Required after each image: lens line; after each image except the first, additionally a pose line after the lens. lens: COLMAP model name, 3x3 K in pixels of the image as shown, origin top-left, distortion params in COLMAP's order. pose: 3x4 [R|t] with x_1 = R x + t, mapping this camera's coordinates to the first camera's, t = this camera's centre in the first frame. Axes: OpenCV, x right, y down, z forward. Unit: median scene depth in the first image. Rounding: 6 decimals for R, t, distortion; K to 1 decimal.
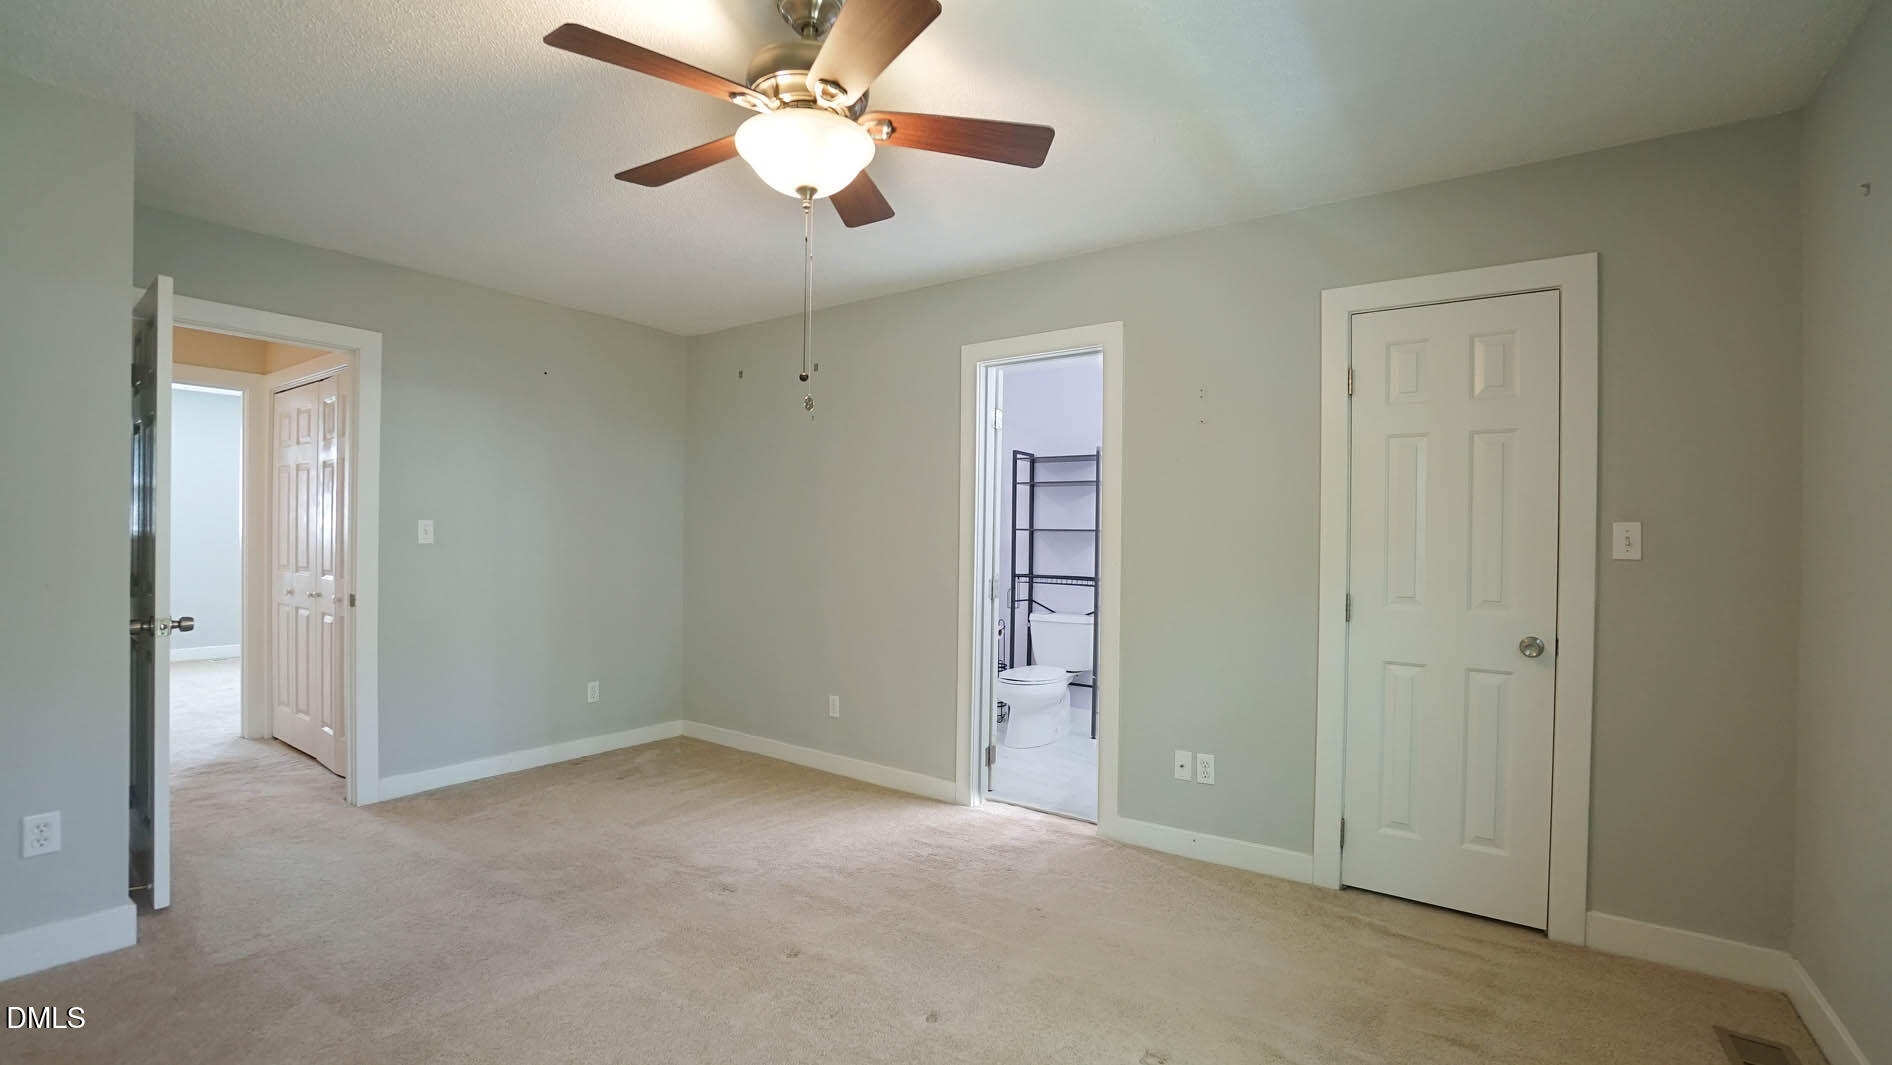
lens RADIAL K [[829.0, 0, 950.5], [0, 829.0, 539.0], [0, 0, 1]] dist [-0.064403, 0.022814]
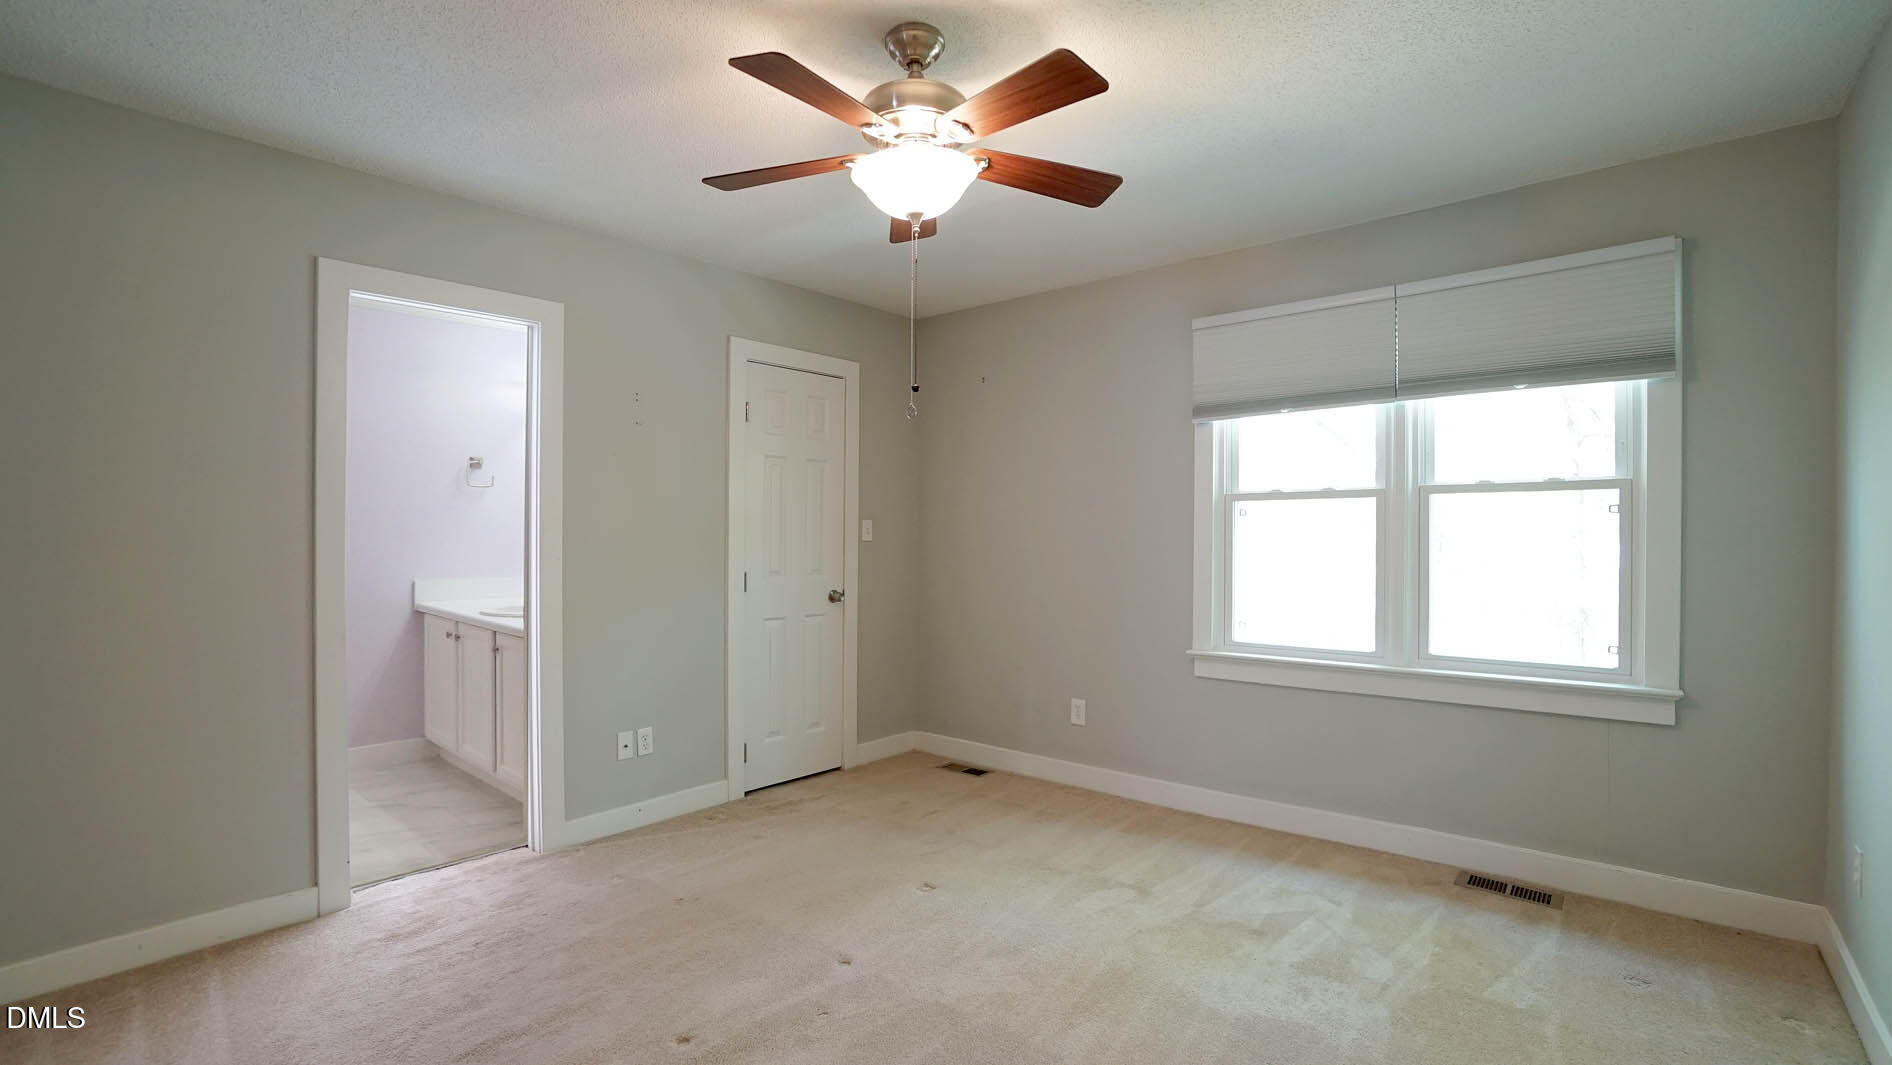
lens RADIAL K [[829.0, 0, 950.5], [0, 829.0, 539.0], [0, 0, 1]] dist [-0.064403, 0.022814]
pose [[0.087779, -0.018173, 0.995974, -0.804543], [0.001547, 0.999835, 0.018107, -0.009937], [-0.996139, -0.000049, 0.087793, 0.542267]]
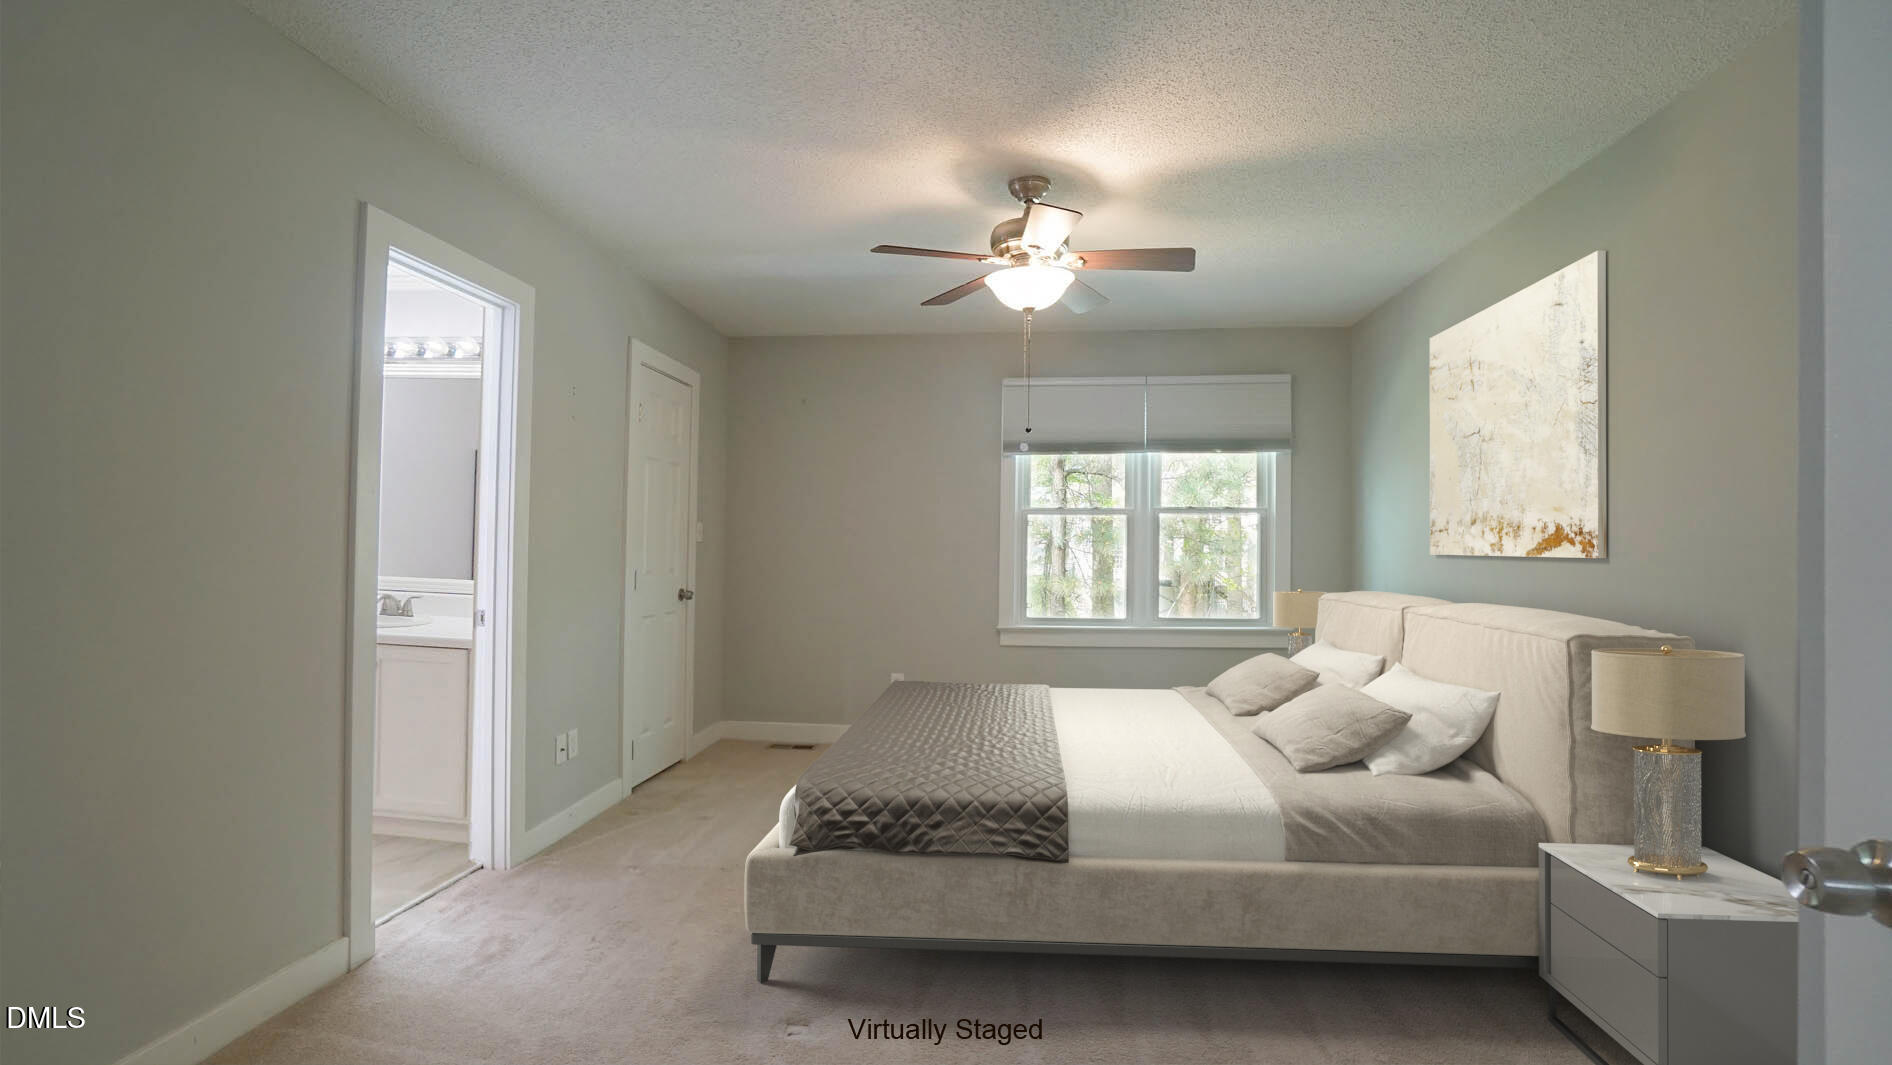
lens RADIAL K [[833.0, 0, 945.3], [0, 833.0, 529.6], [0, 0, 1]] dist [-0.042606, 0.010918]
pose [[-0.496732, 0.002509, 0.867900, -0.934565], [-0.013601, 0.999851, -0.010675, 0.007976], [-0.867797, -0.017107, -0.496624, 1.215921]]
